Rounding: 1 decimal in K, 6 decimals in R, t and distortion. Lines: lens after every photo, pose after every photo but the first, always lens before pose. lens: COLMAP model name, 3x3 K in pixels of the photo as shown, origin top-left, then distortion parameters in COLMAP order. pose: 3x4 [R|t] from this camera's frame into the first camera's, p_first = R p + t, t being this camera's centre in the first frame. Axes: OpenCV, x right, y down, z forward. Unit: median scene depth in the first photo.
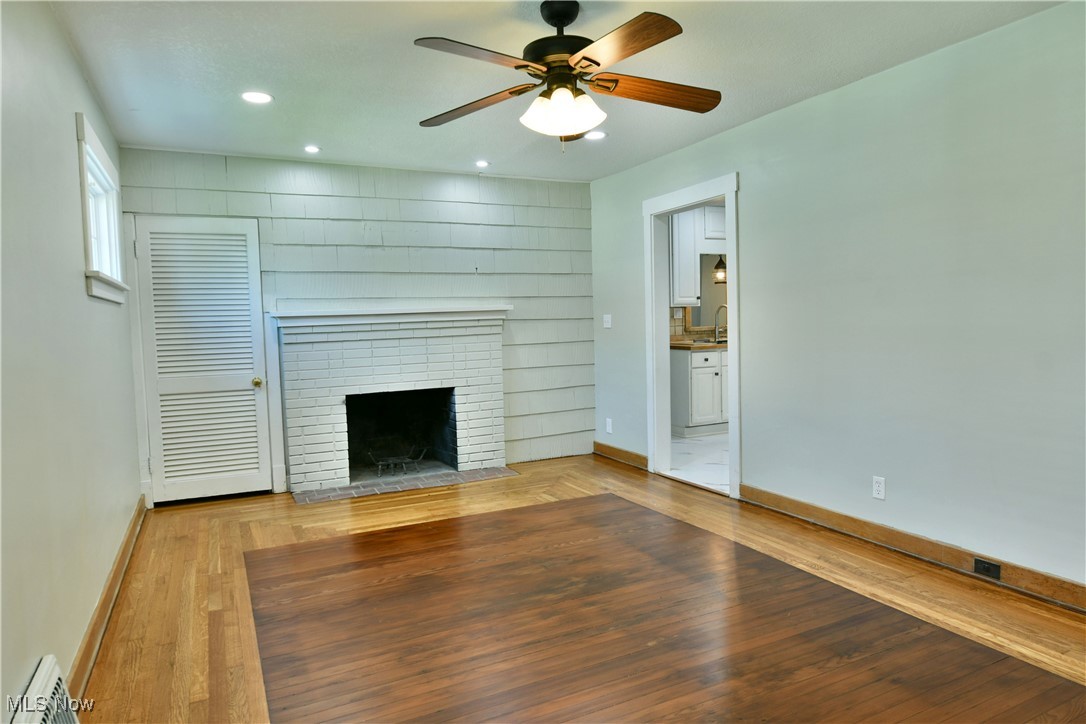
lens RADIAL K [[672.1, 0, 543.0], [0, 672.1, 362.0], [0, 0, 1]] dist [-0.014184, -0.002256]
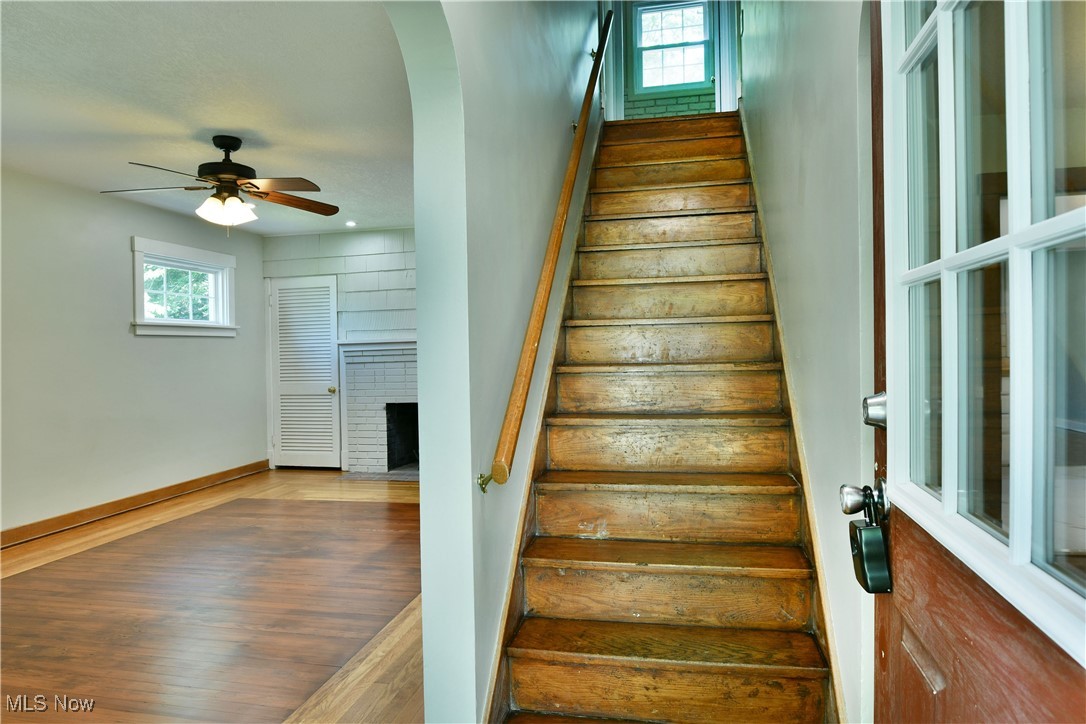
lens RADIAL K [[672.1, 0, 543.0], [0, 672.1, 362.0], [0, 0, 1]] dist [-0.014184, -0.002256]
pose [[0.781121, 0.019495, -0.624075, 0.804293], [-0.035751, 0.999269, -0.013532, -0.025847], [0.623356, 0.032882, 0.781247, 0.165768]]
